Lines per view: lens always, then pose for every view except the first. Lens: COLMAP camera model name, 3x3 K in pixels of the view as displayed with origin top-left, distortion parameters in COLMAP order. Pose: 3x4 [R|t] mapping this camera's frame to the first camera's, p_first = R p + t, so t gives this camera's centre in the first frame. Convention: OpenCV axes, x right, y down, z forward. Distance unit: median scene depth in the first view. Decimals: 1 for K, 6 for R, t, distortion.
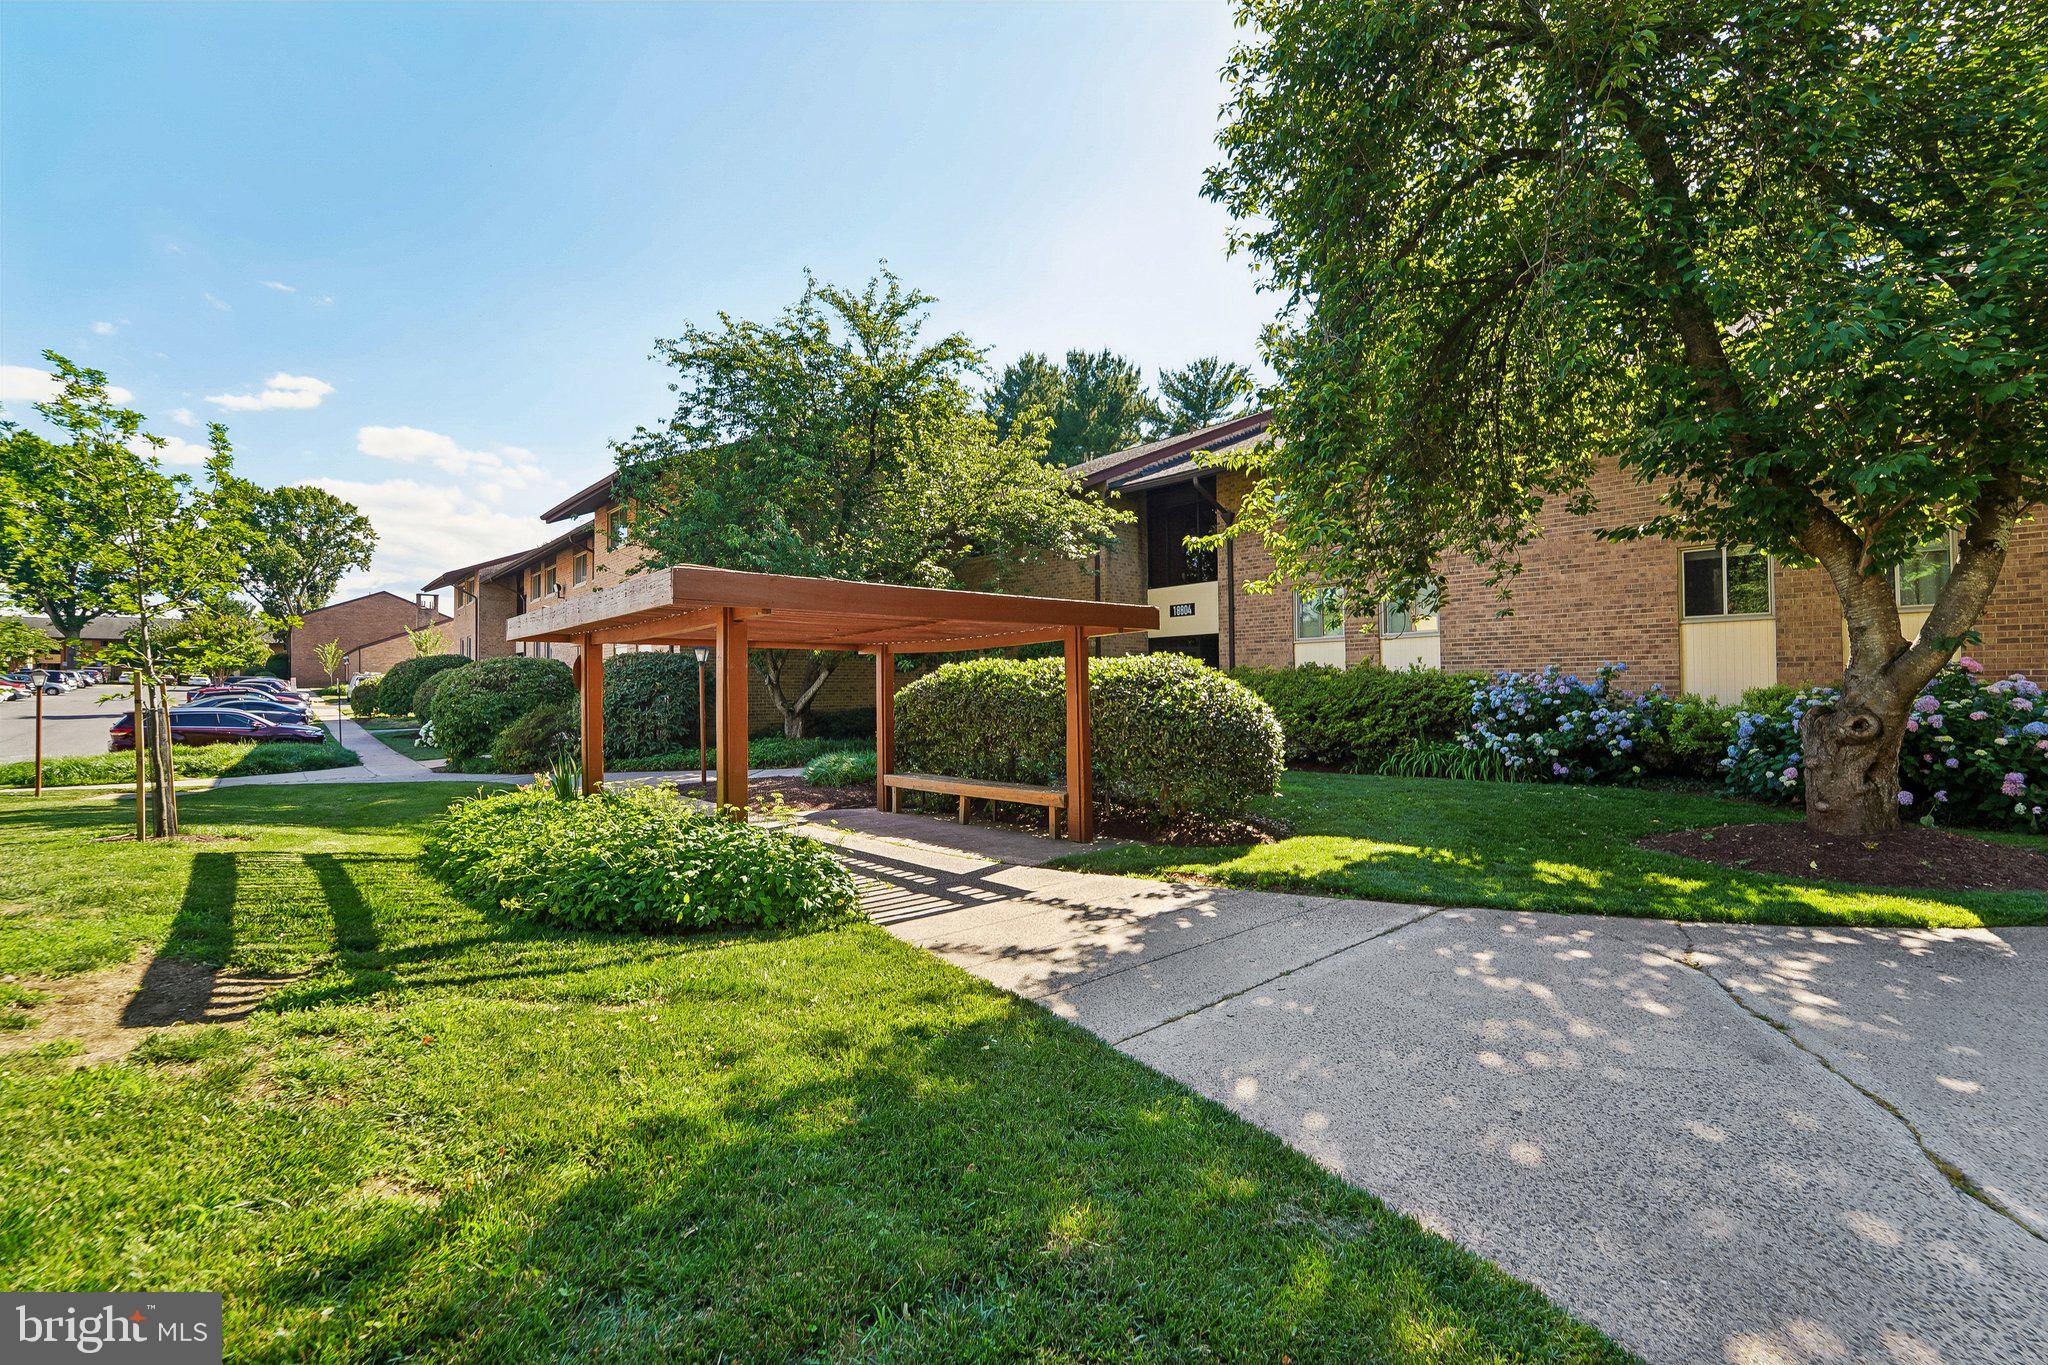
lens RADIAL K [[868.4, 0, 1024.0], [0, 868.4, 682.5], [0, 0, 1]] dist [0.000144, 0.000104]
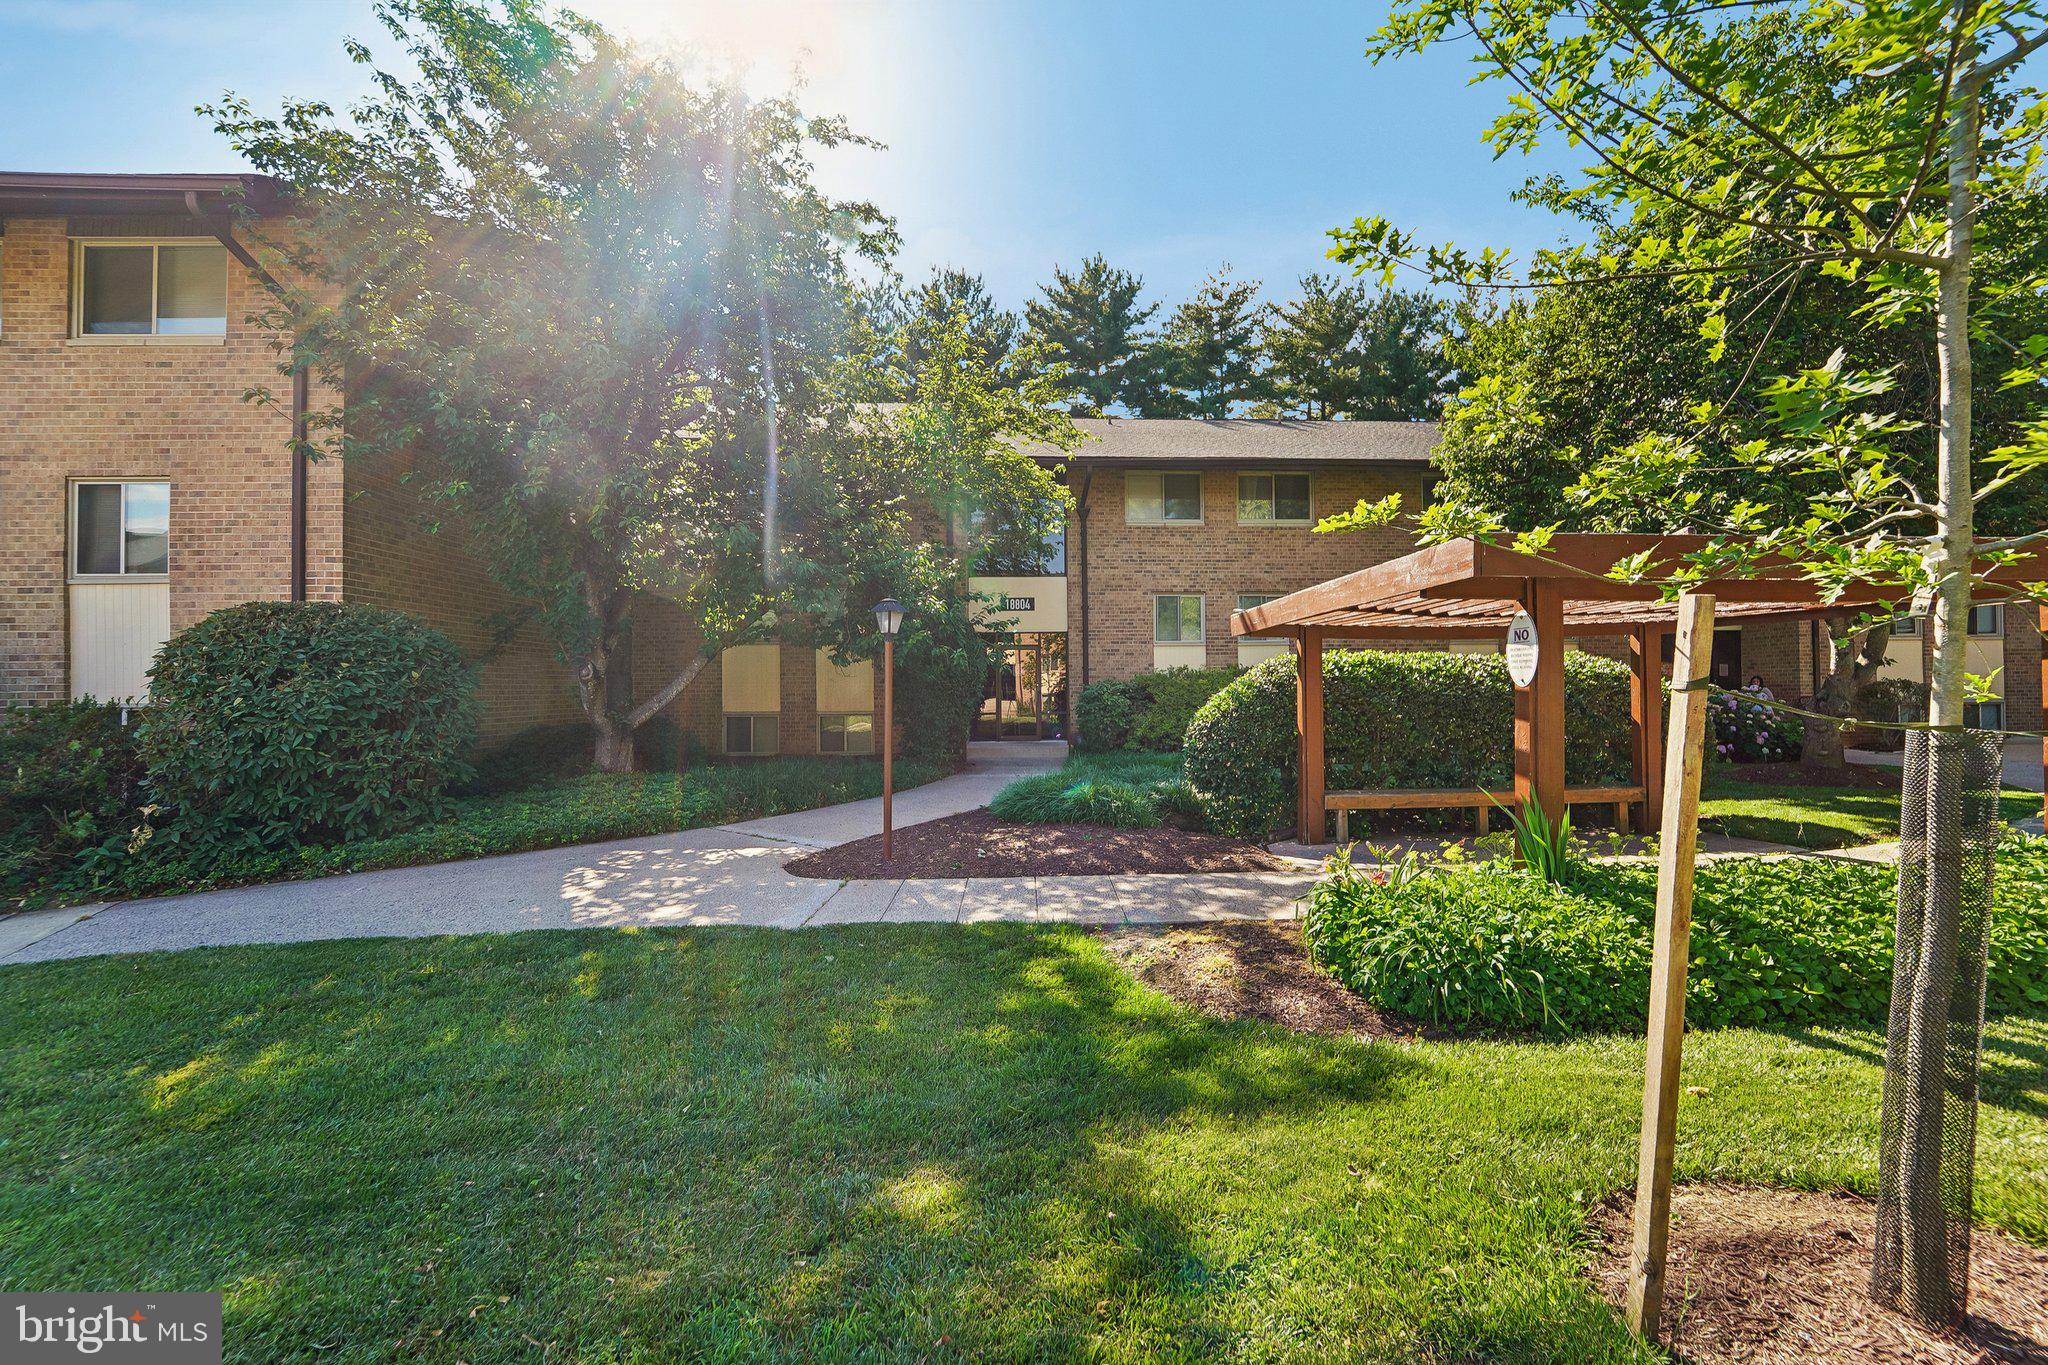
lens RADIAL K [[868.4, 0, 1024.0], [0, 868.4, 682.5], [0, 0, 1]] dist [0.000144, 0.000104]
pose [[0.648685, 0.011698, 0.760967, -0.737740], [-0.001978, 0.999904, -0.013685, 0.016652], [-0.761054, 0.007372, 0.648646, 0.582546]]
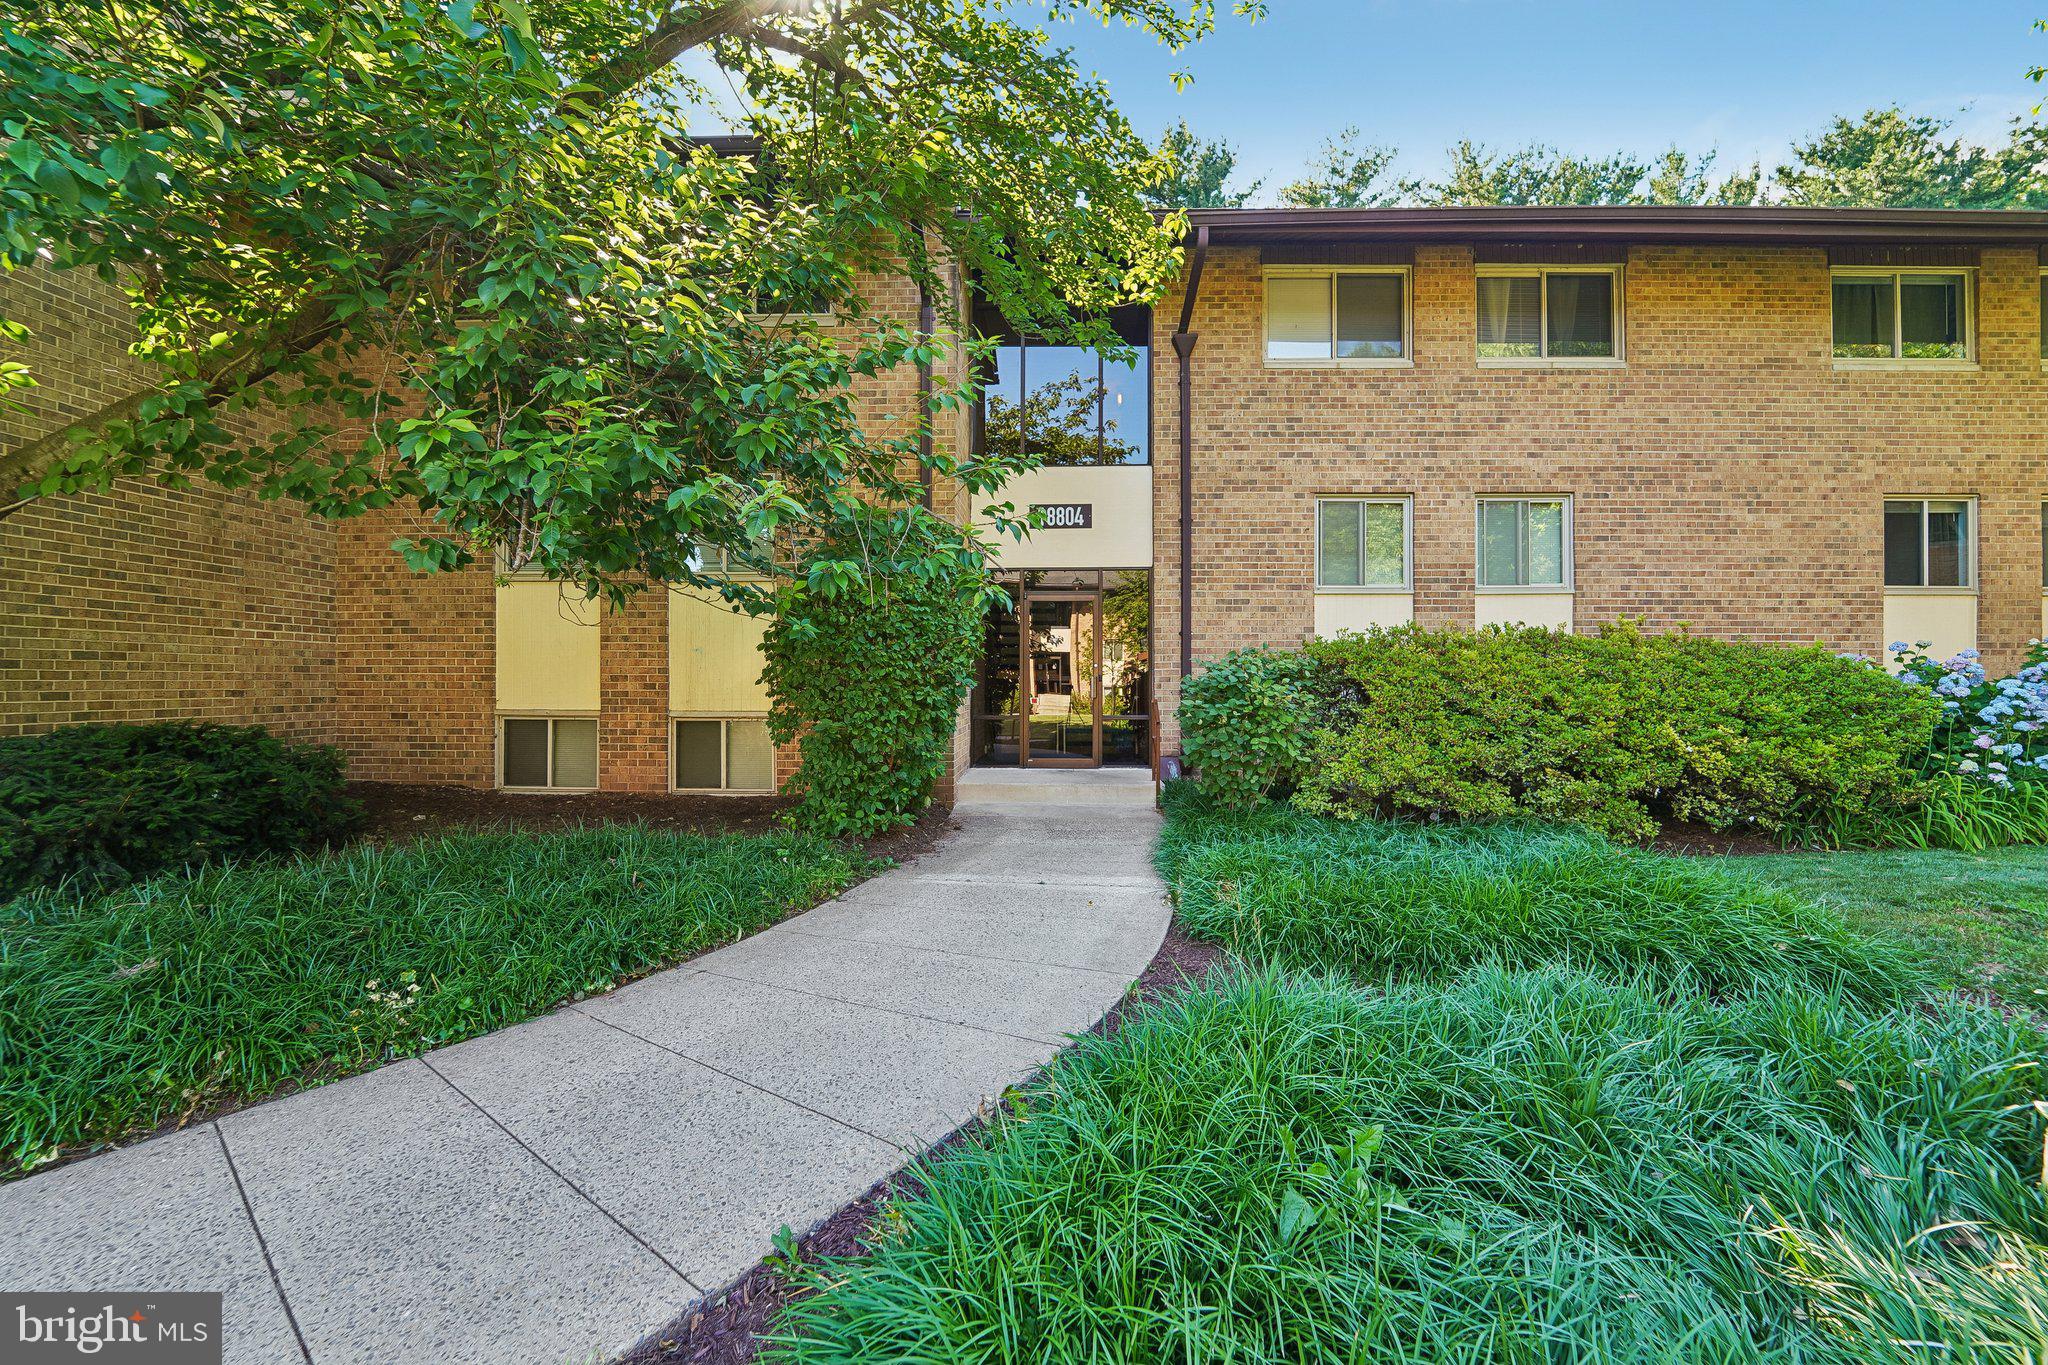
lens RADIAL K [[839.8, 0, 1056.3], [0, 839.8, 683.4], [0, 0, 1]] dist [-0.003095, -0.000455]
pose [[0.675081, 0.013165, 0.737626, -0.248077], [-0.012603, 0.999901, -0.006311, 0.021752], [-0.737636, -0.005035, 0.675180, 0.982936]]
